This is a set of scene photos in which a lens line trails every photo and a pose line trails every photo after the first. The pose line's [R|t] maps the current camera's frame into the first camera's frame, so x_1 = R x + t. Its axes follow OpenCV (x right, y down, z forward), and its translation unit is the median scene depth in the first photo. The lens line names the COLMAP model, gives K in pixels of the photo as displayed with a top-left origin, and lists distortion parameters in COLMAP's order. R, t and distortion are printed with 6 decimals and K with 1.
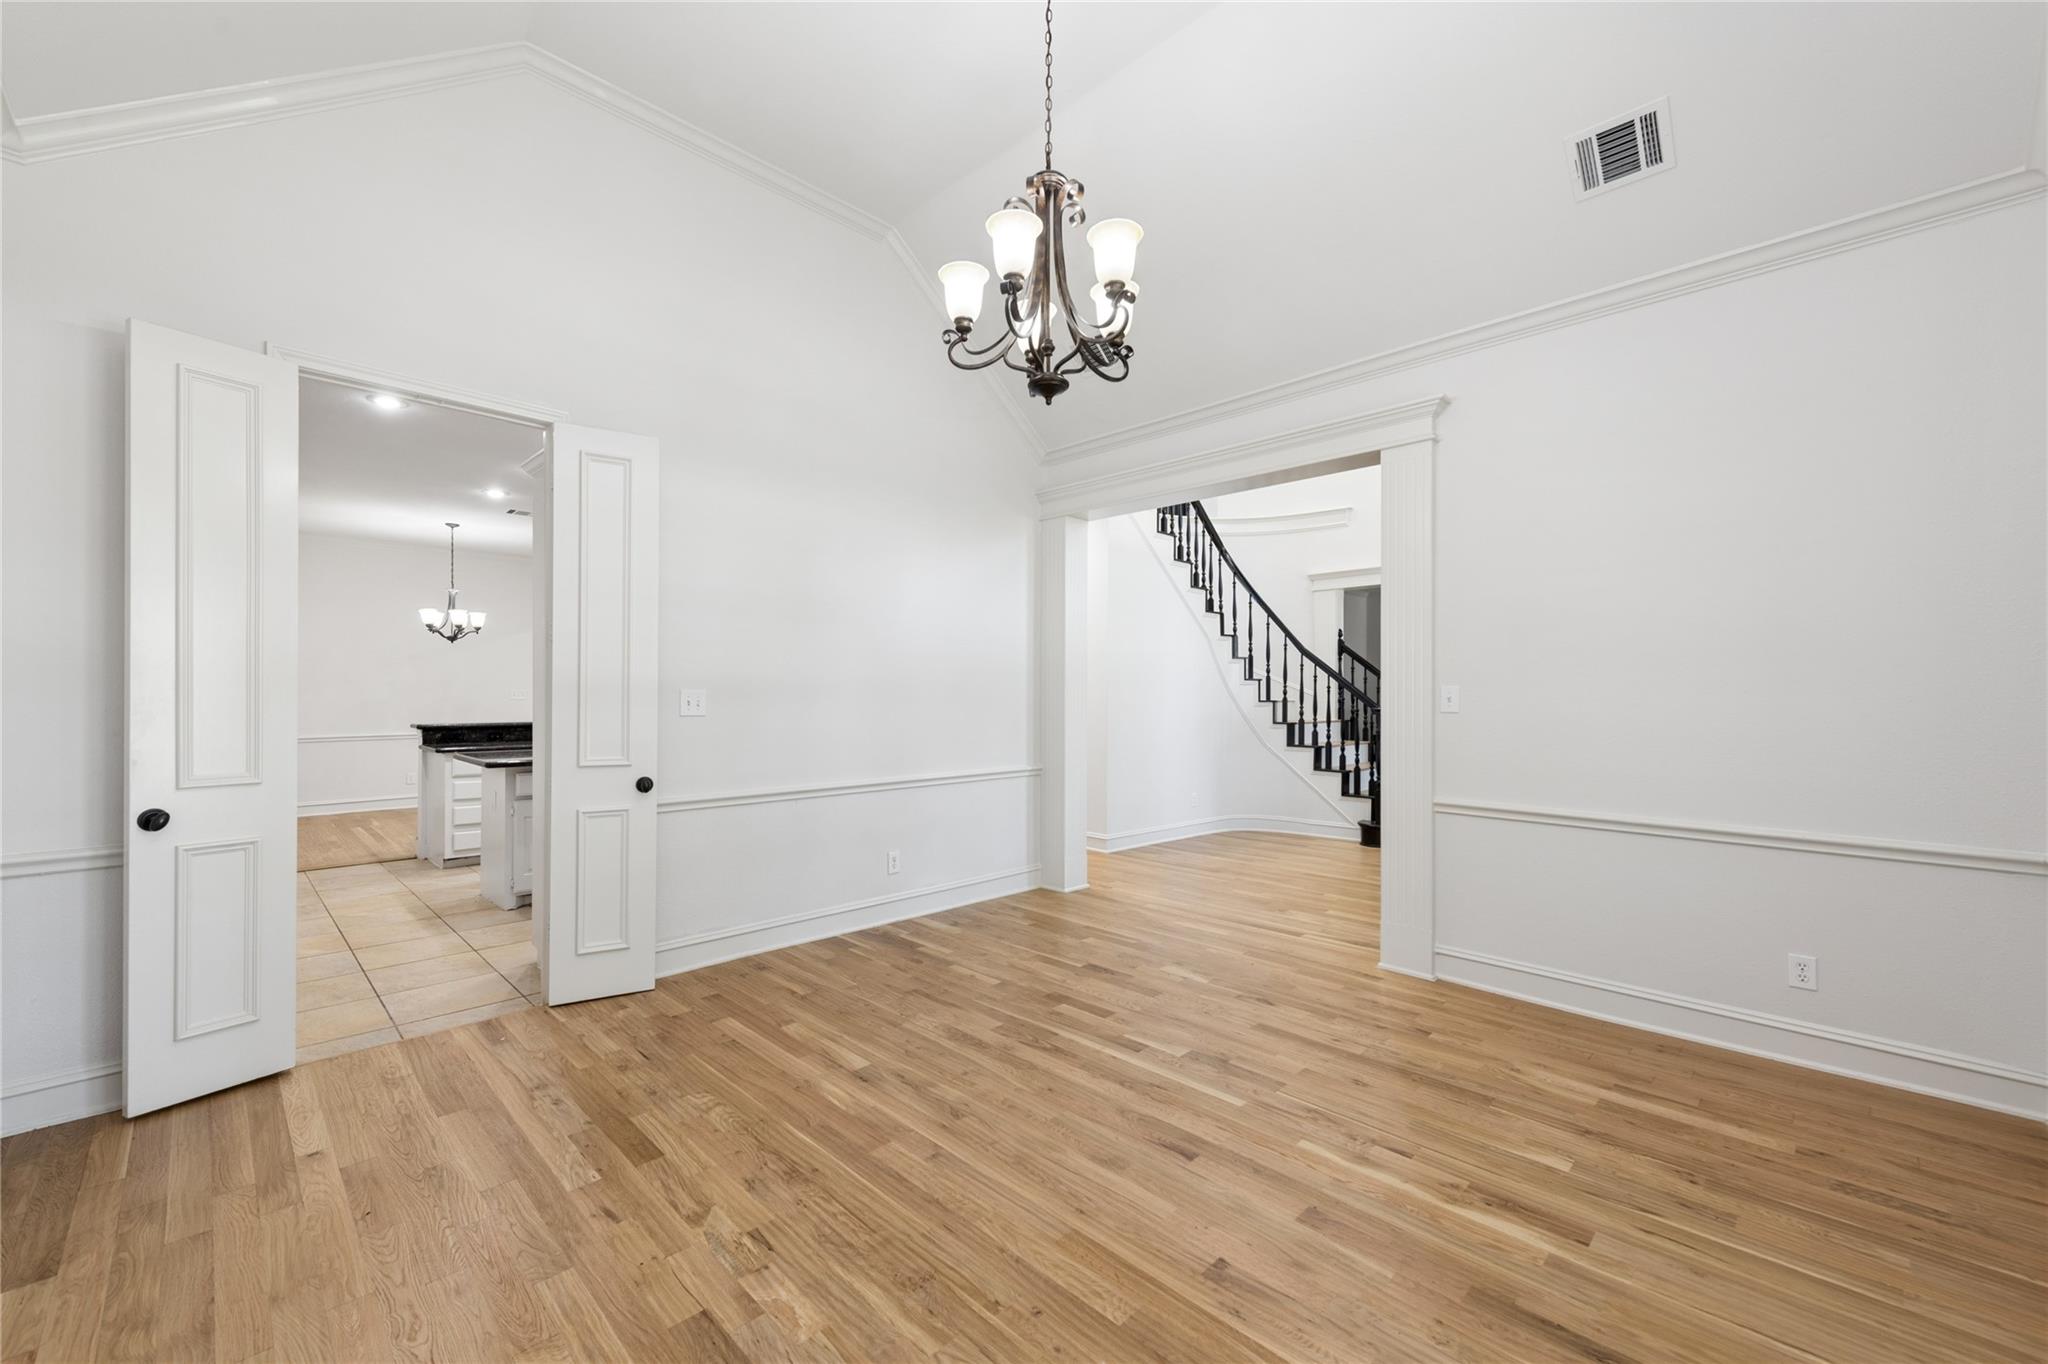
lens RADIAL K [[815.2, 0, 1017.6], [0, 815.2, 690.3], [0, 0, 1]] dist [0.002089, -0.001157]
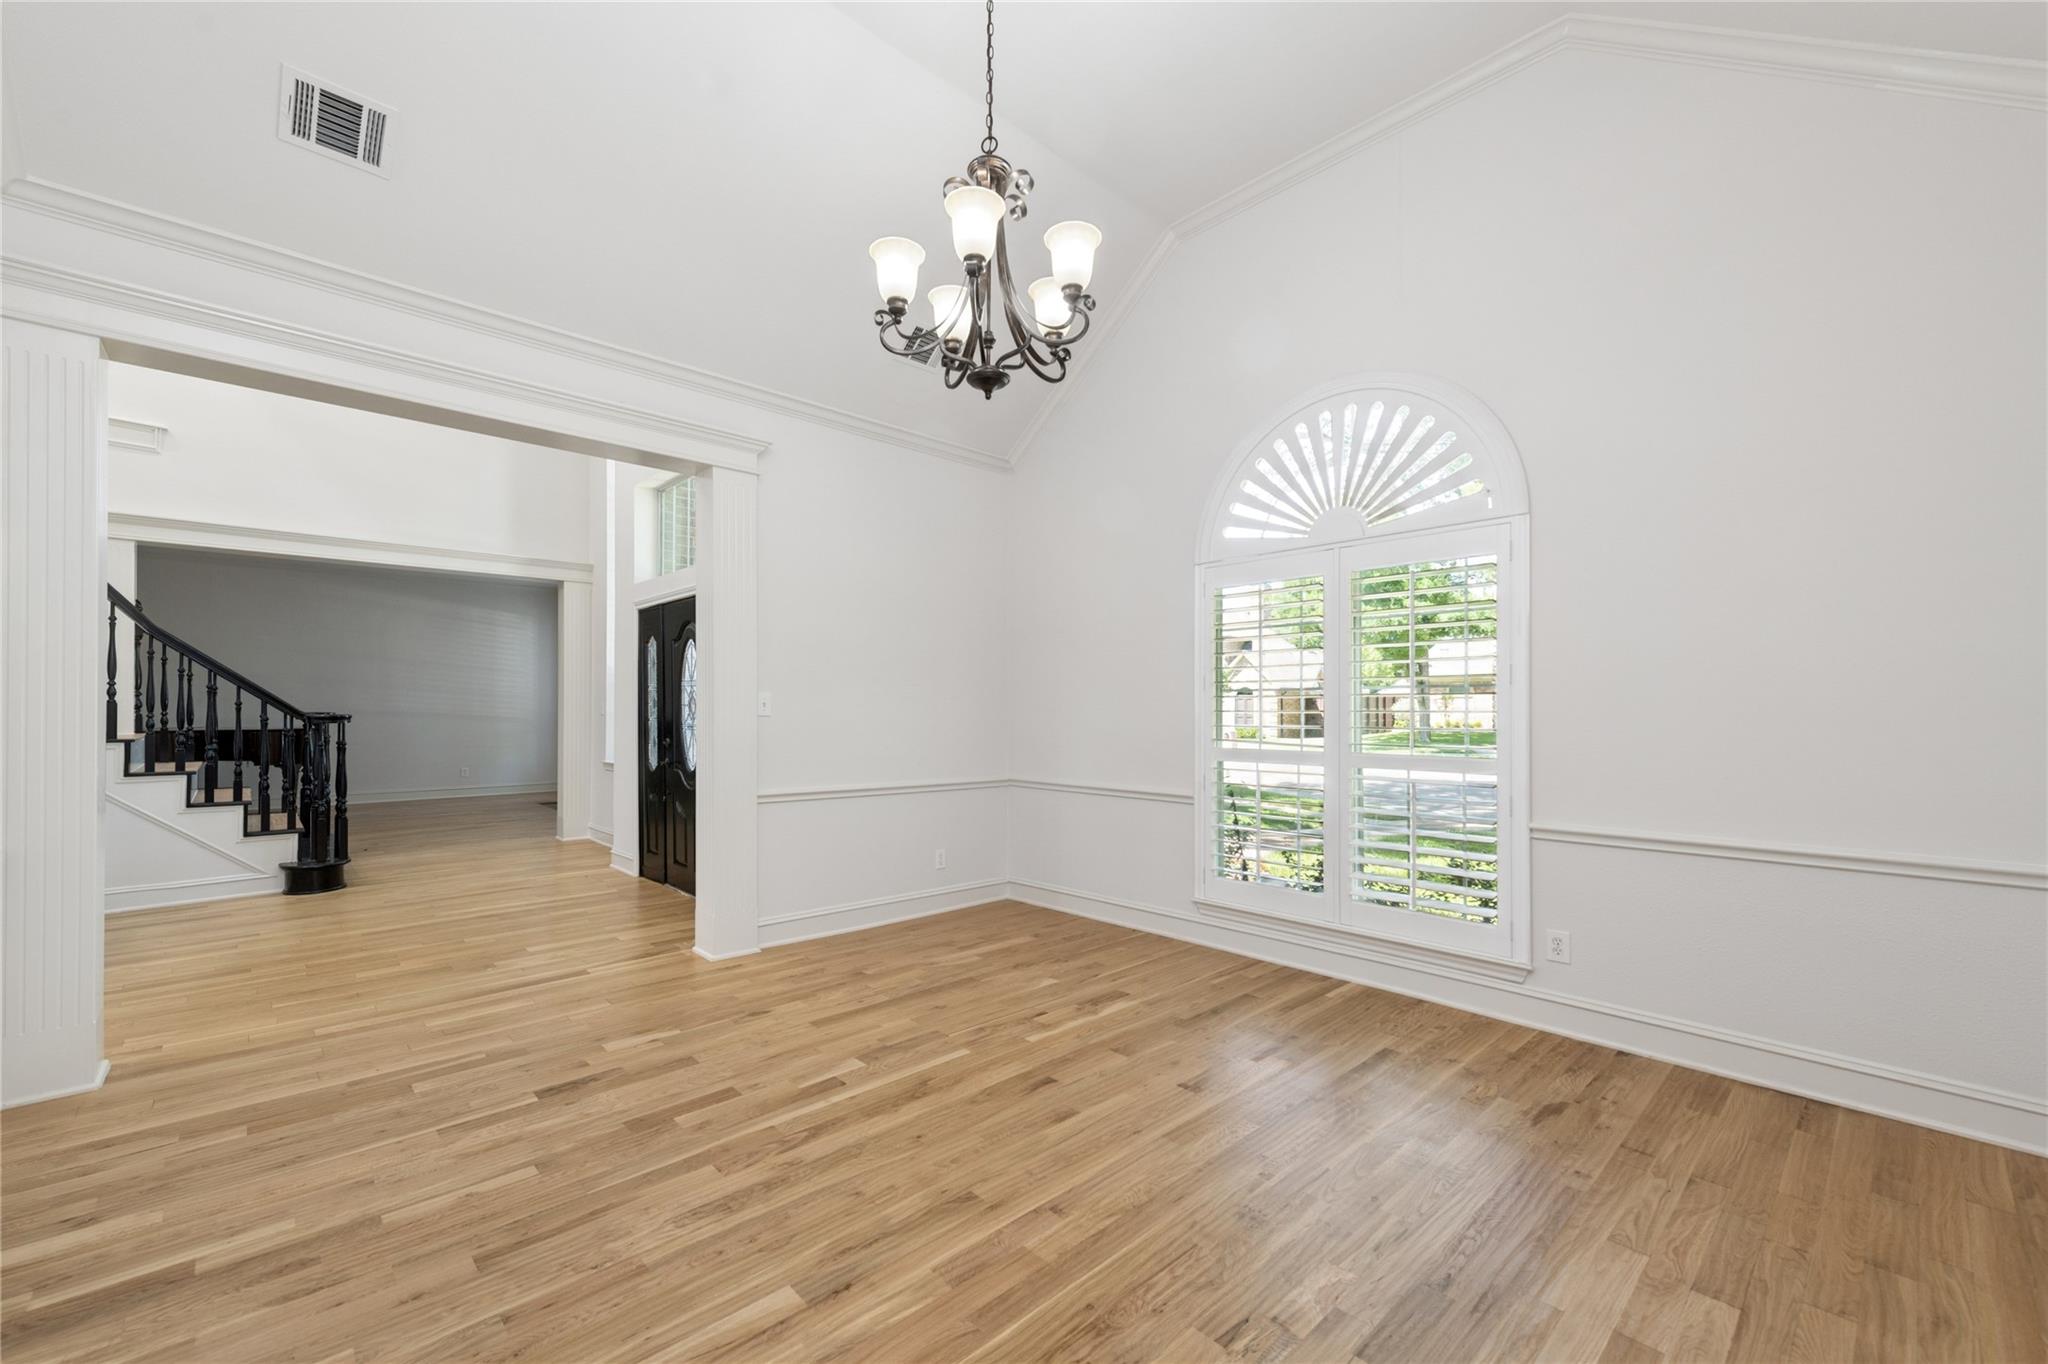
lens RADIAL K [[815.2, 0, 1018.5], [0, 815.2, 693.8], [0, 0, 1]] dist [0.002089, -0.001157]
pose [[0.043899, 0.009658, 0.998989, -0.760901], [-0.008726, 0.999919, -0.009284, 0.013862], [-0.998998, -0.008310, 0.043980, 0.770916]]
